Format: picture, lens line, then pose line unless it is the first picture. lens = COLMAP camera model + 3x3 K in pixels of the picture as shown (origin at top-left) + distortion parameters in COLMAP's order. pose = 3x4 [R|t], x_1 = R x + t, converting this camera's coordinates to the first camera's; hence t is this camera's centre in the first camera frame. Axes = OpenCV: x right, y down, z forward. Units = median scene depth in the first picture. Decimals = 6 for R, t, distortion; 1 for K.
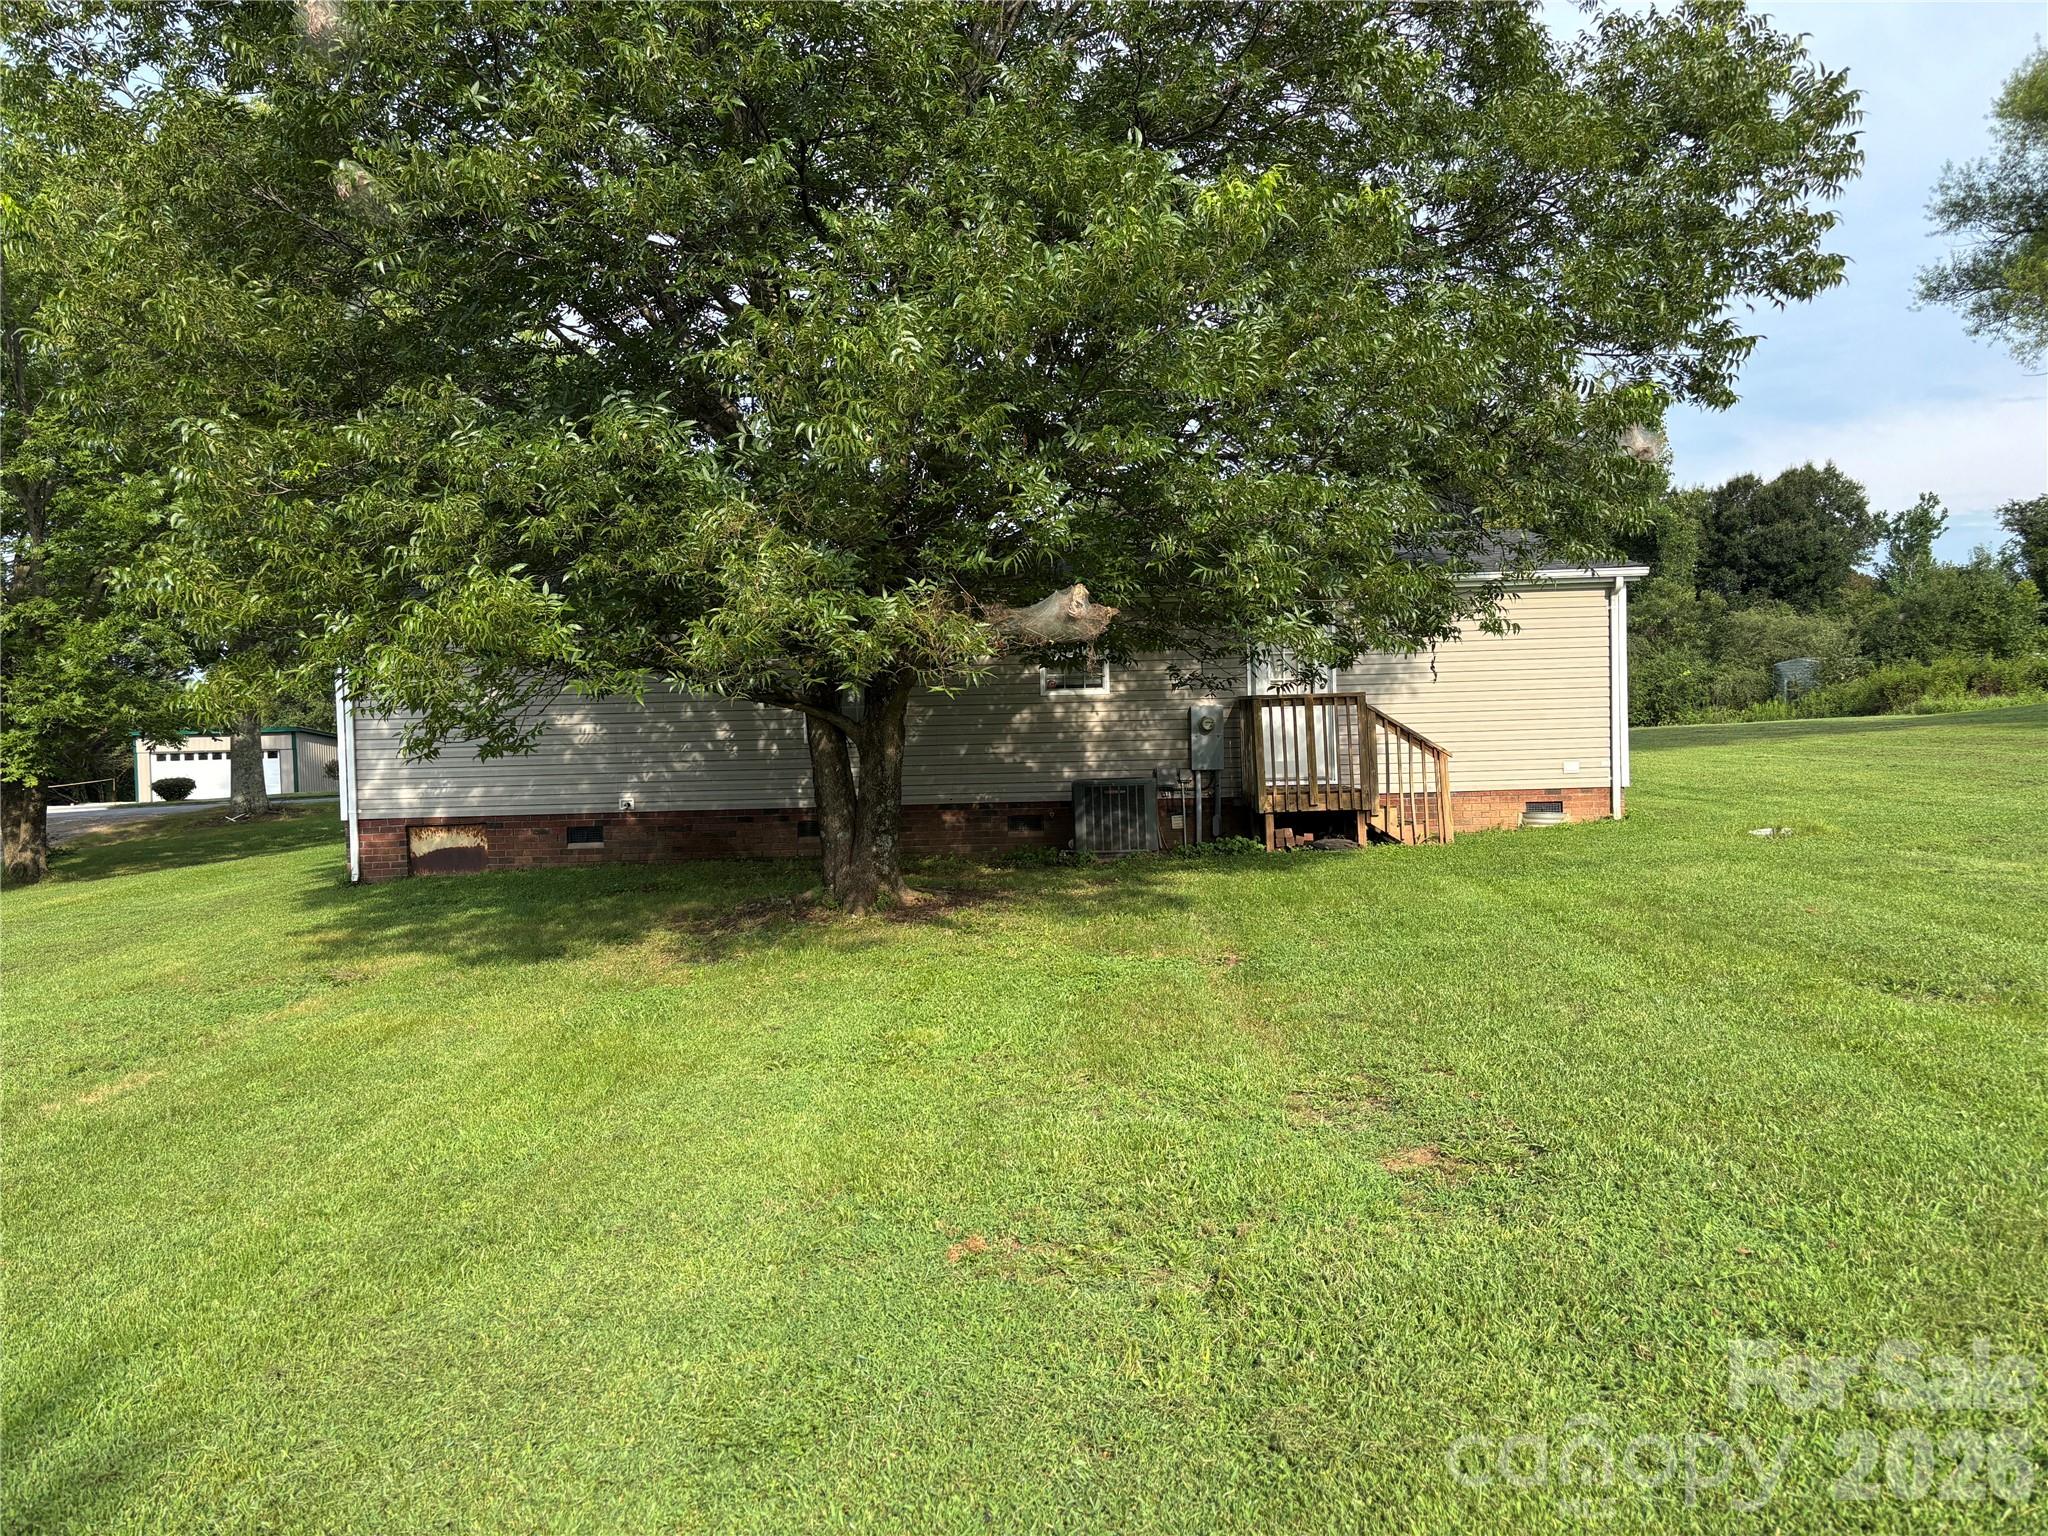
lens RADIAL K [[1544.5, 0, 1031.3], [0, 1544.5, 751.9], [0, 0, 1]] dist [0.090639, -0.107852]
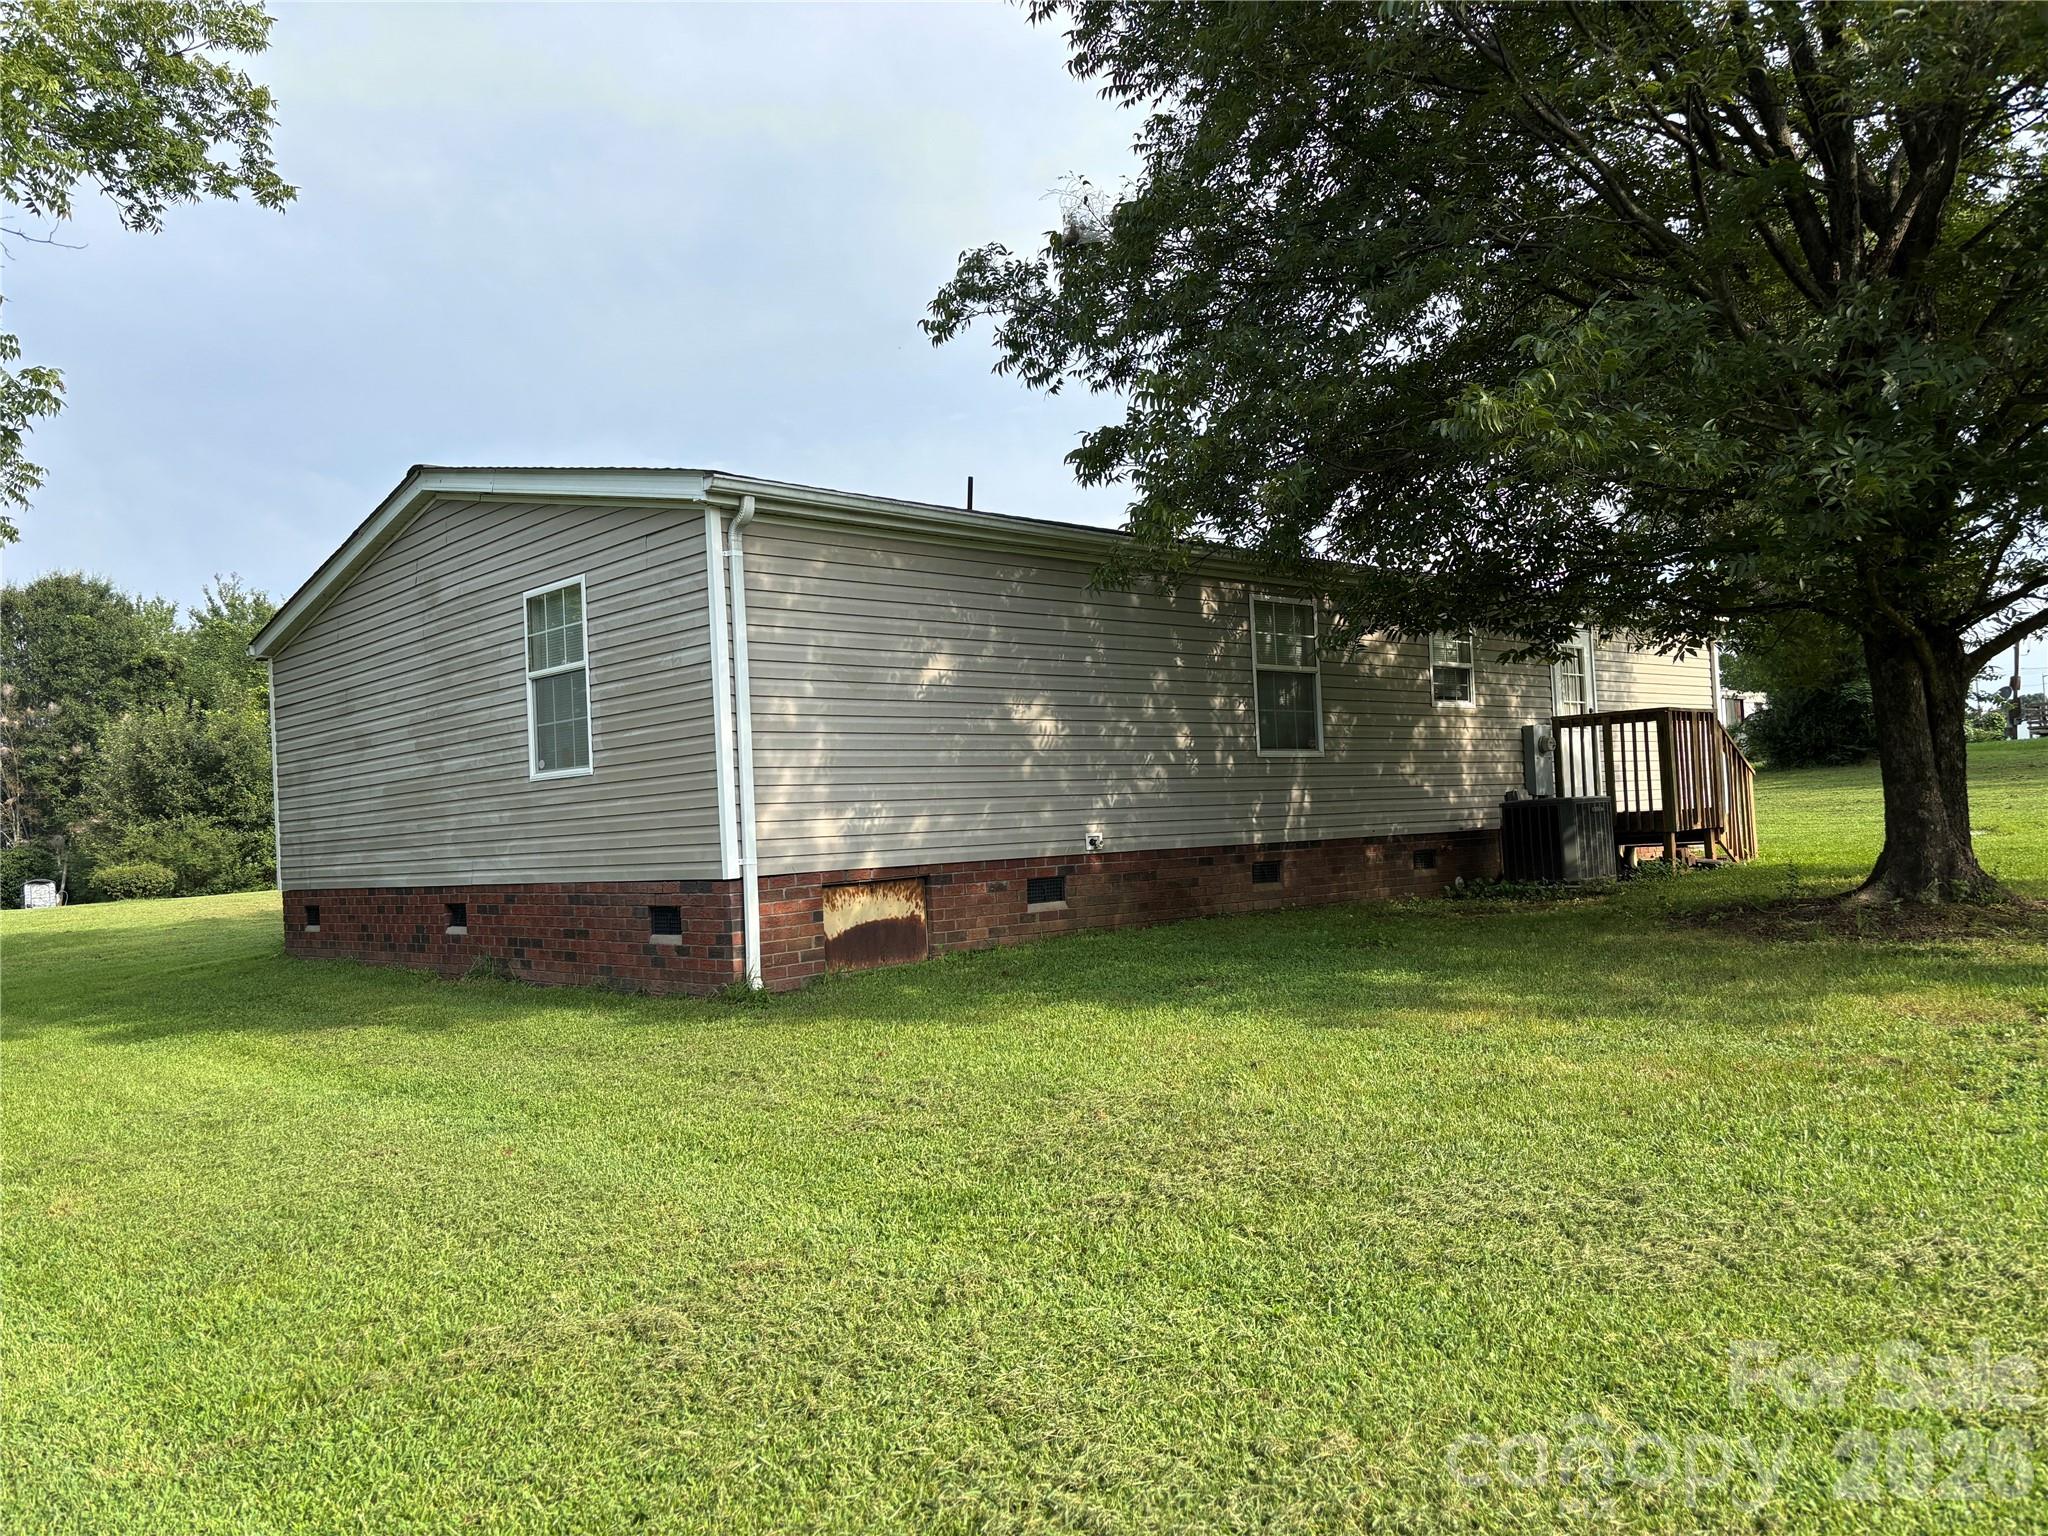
lens RADIAL K [[1535.6, 0, 1024.0], [0, 1535.6, 768.0], [0, 0, 1]] dist [0.125140, -0.230779]
pose [[0.736165, 0.016839, 0.676592, -0.729080], [0.045115, 0.996246, -0.073883, 0.049624], [-0.675296, 0.084915, 0.732642, 0.533241]]
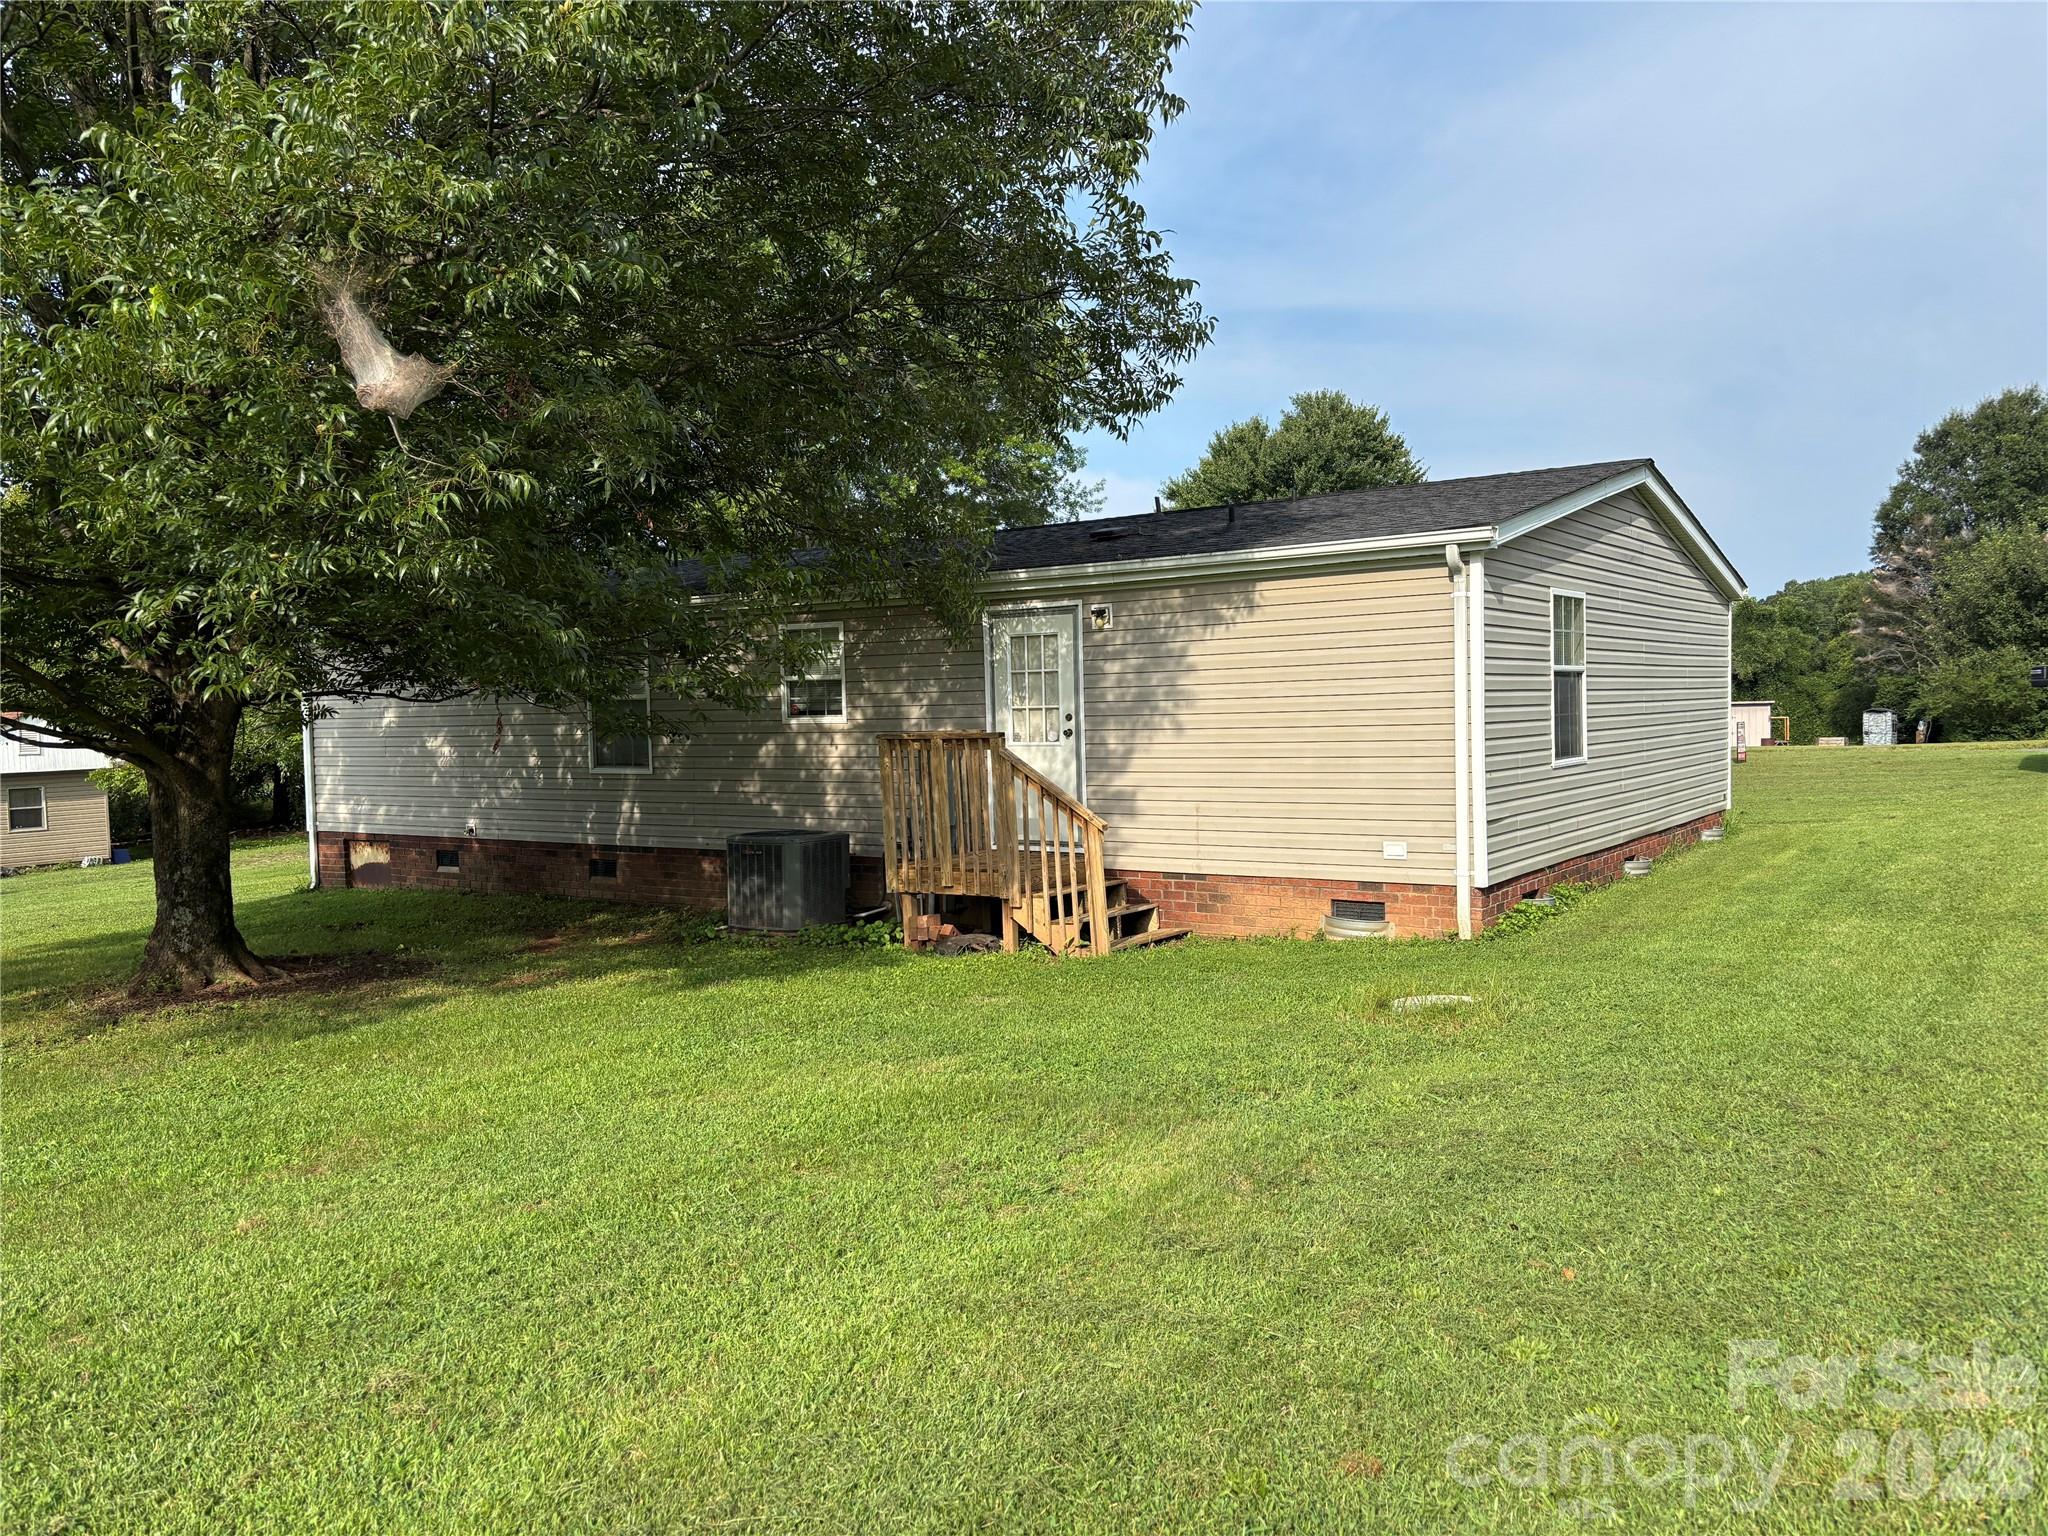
lens RADIAL K [[1544.5, 0, 1031.3], [0, 1544.5, 751.9], [0, 0, 1]] dist [0.090639, -0.107852]
pose [[0.818480, 0.024215, -0.574024, 0.585039], [-0.009711, 0.999552, 0.028318, -0.046196], [0.574453, -0.017603, 0.818349, 0.402997]]
